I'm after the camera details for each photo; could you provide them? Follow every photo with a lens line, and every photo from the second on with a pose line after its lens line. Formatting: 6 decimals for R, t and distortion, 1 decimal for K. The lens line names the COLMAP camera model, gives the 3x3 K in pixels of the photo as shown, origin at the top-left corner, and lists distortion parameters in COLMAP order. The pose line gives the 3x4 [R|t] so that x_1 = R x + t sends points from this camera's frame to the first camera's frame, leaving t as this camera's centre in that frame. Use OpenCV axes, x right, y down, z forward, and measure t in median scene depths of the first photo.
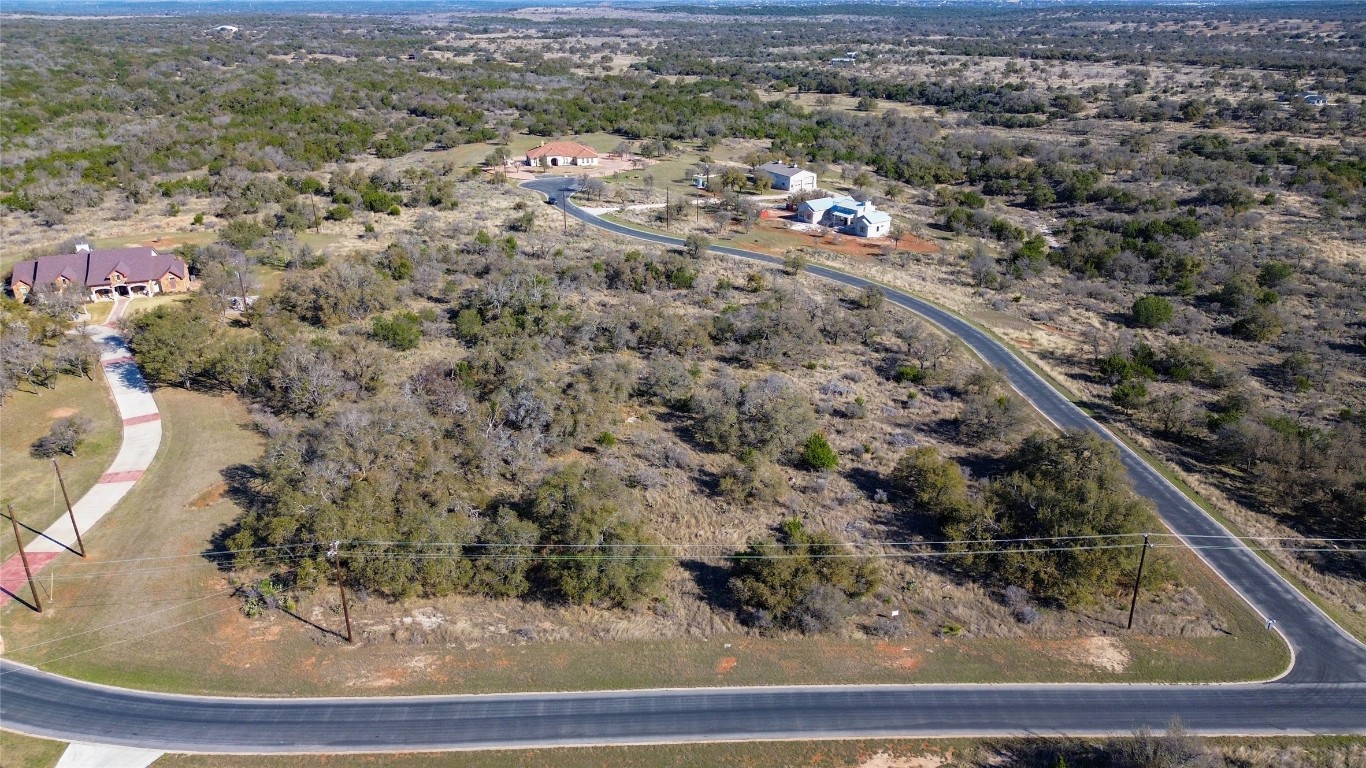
lens RADIAL K [[959.7, 0, 677.2], [0, 959.7, 383.0], [0, 0, 1]] dist [0.085501, -0.096563]
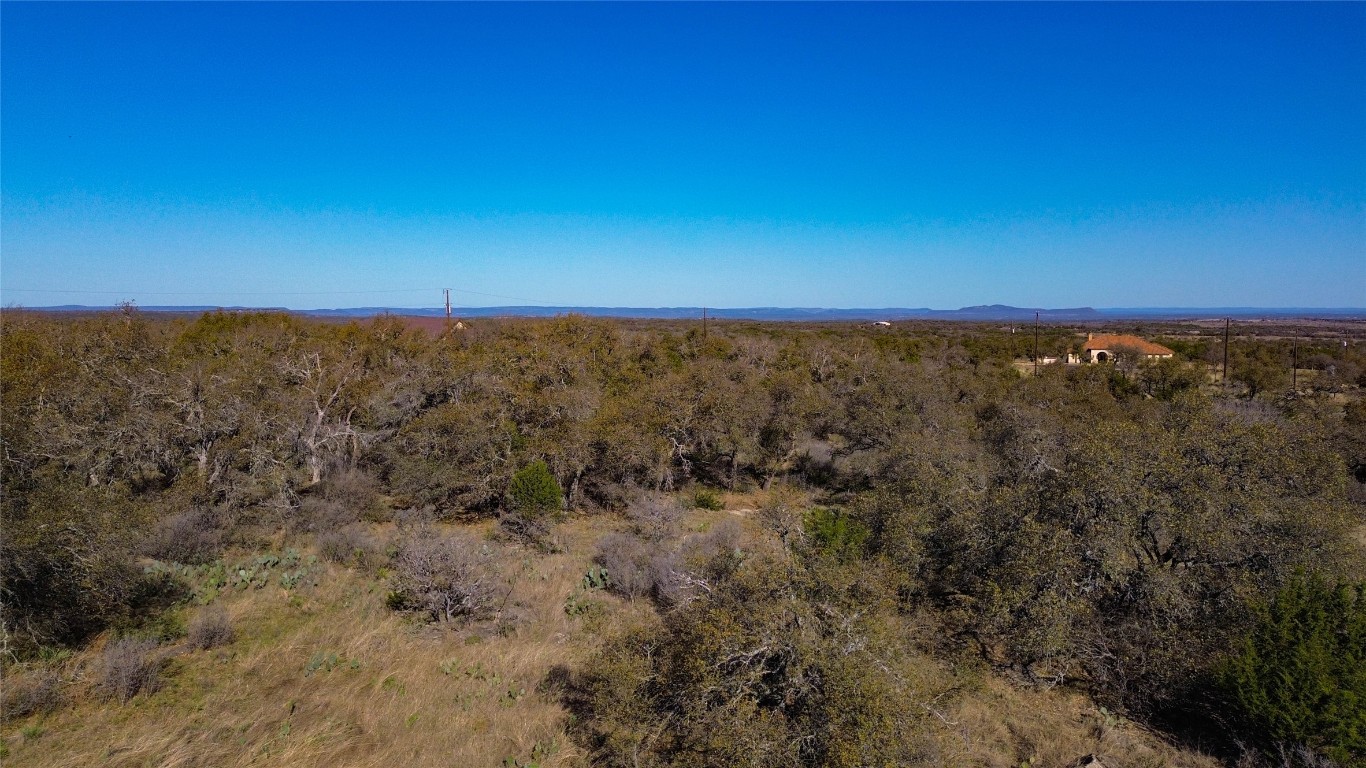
lens RADIAL K [[959.7, 0, 677.2], [0, 959.7, 383.0], [0, 0, 1]] dist [0.085501, -0.096563]
pose [[0.800708, 0.050865, -0.596891, 0.066951], [-0.232168, 0.944866, -0.230926, 0.038783], [0.552236, 0.323484, 0.768371, 0.335166]]
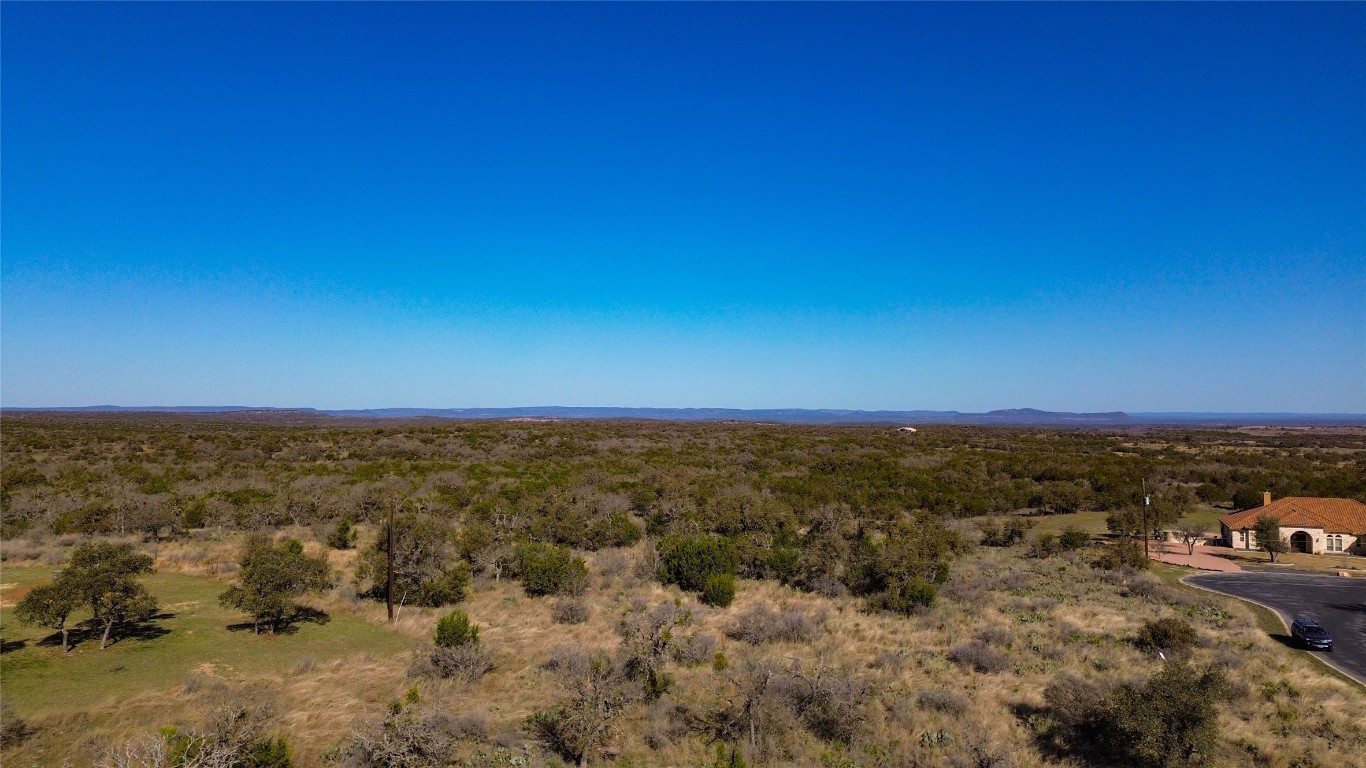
lens RADIAL K [[959.7, 0, 677.2], [0, 959.7, 383.0], [0, 0, 1]] dist [0.085501, -0.096563]
pose [[0.784217, -0.008634, -0.620427, -0.099628], [-0.244617, 0.914620, -0.321922, -0.125496], [0.570234, 0.404223, 0.715148, 0.689408]]
